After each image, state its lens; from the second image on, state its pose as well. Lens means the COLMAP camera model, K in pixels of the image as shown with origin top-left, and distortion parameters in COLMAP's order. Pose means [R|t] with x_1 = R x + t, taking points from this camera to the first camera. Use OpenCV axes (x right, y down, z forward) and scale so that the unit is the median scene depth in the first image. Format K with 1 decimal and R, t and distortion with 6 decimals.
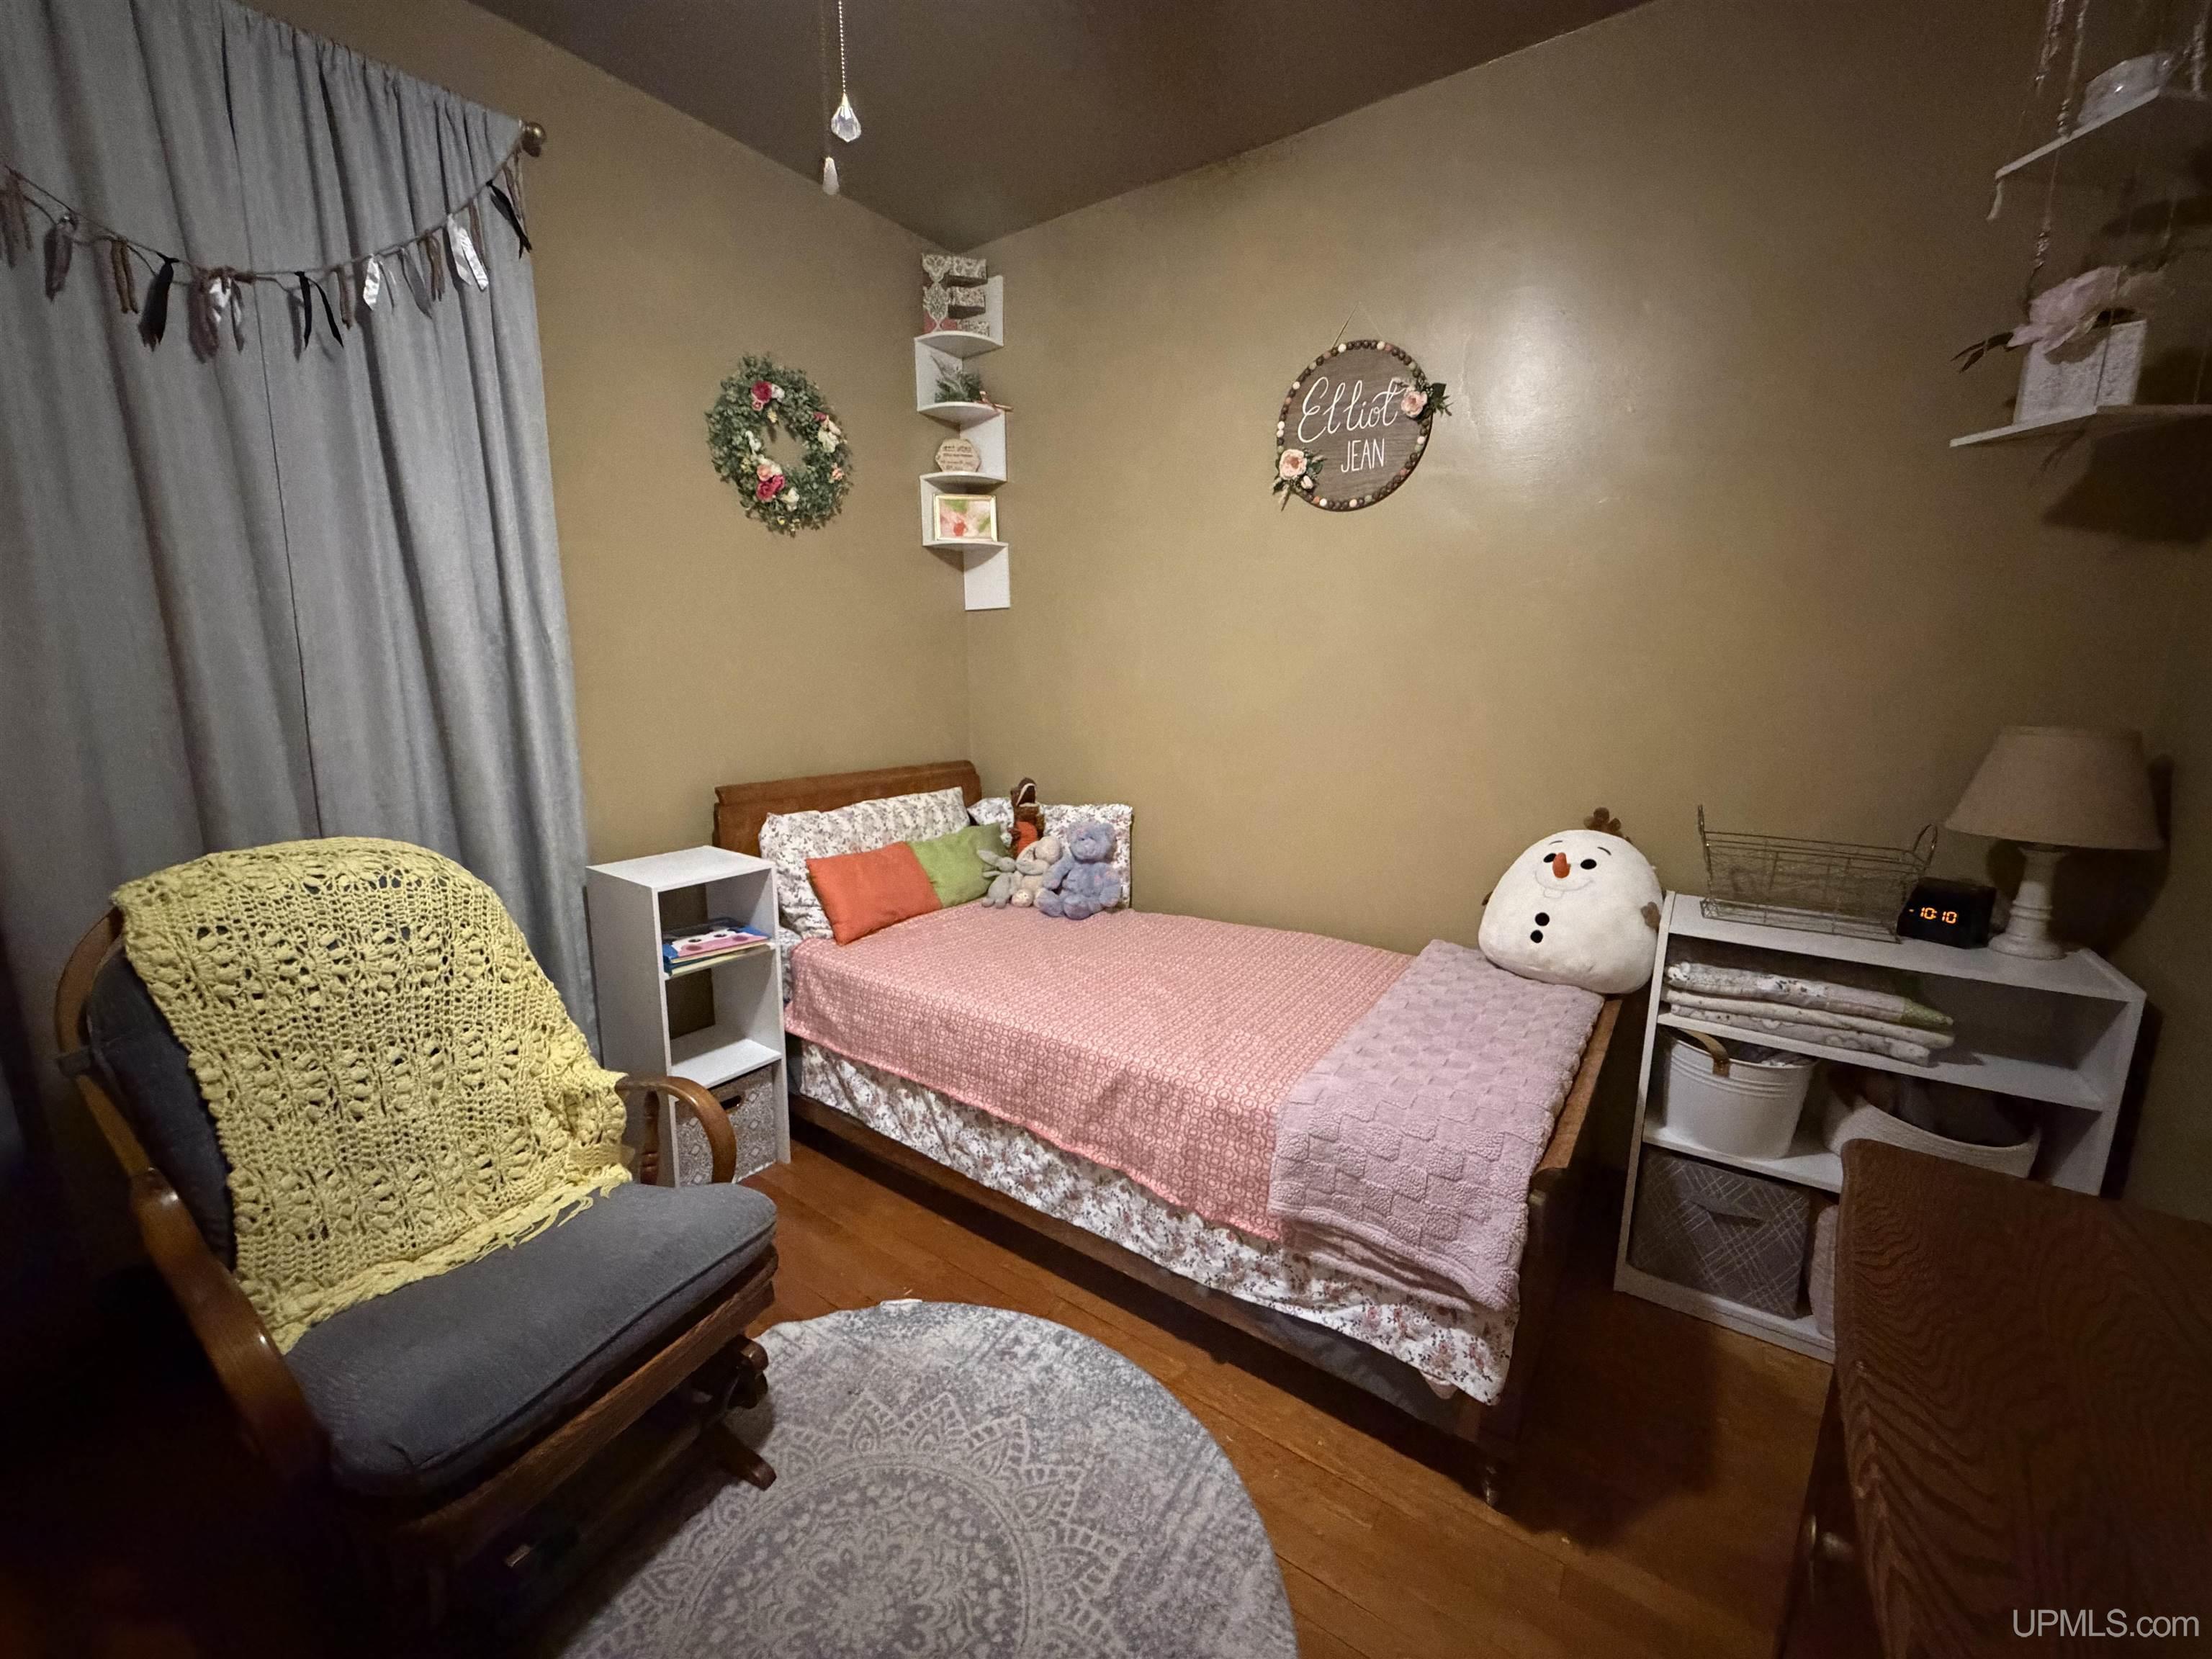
lens RADIAL K [[886.2, 0, 1108.6], [0, 886.2, 833.8], [0, 0, 1]] dist [0.001033, 0.000213]
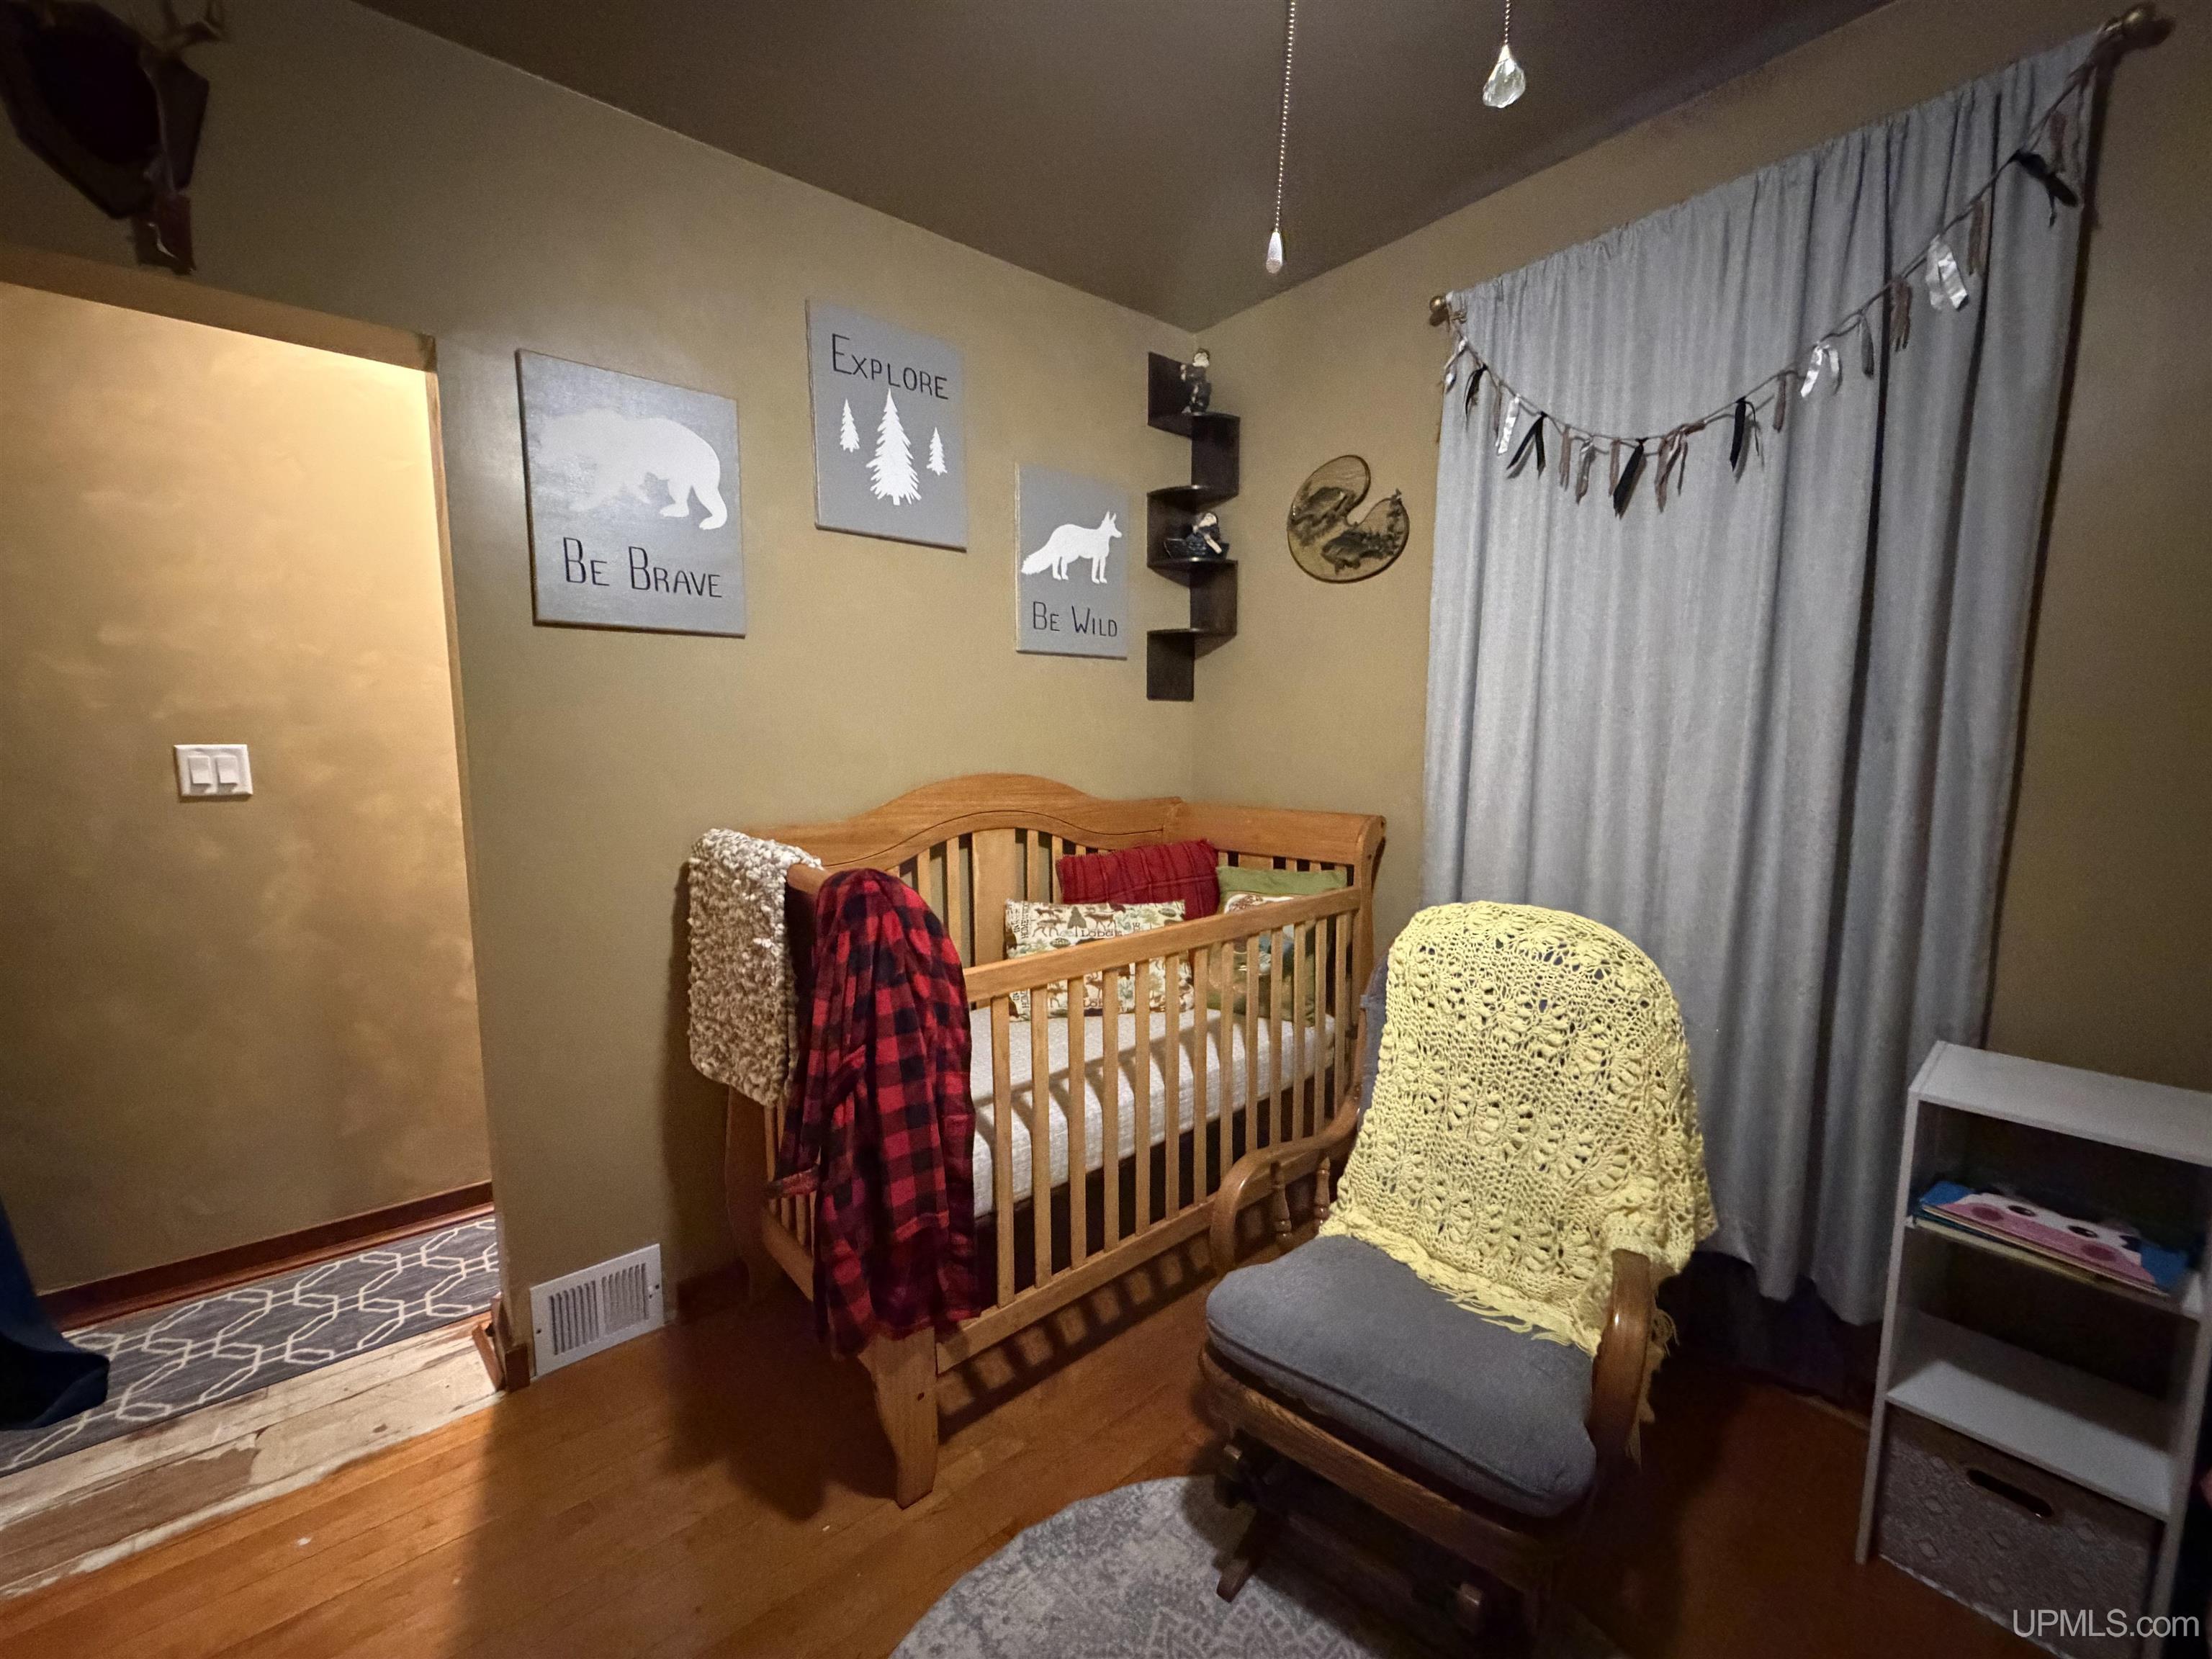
lens RADIAL K [[886.2, 0, 1109.0], [0, 886.2, 837.1], [0, 0, 1]] dist [0.001033, 0.000213]
pose [[-0.258935, 0.109375, -0.959682, 0.387115], [-0.180330, 0.970625, 0.159277, -0.170020], [0.948912, 0.214302, -0.231605, 0.692751]]
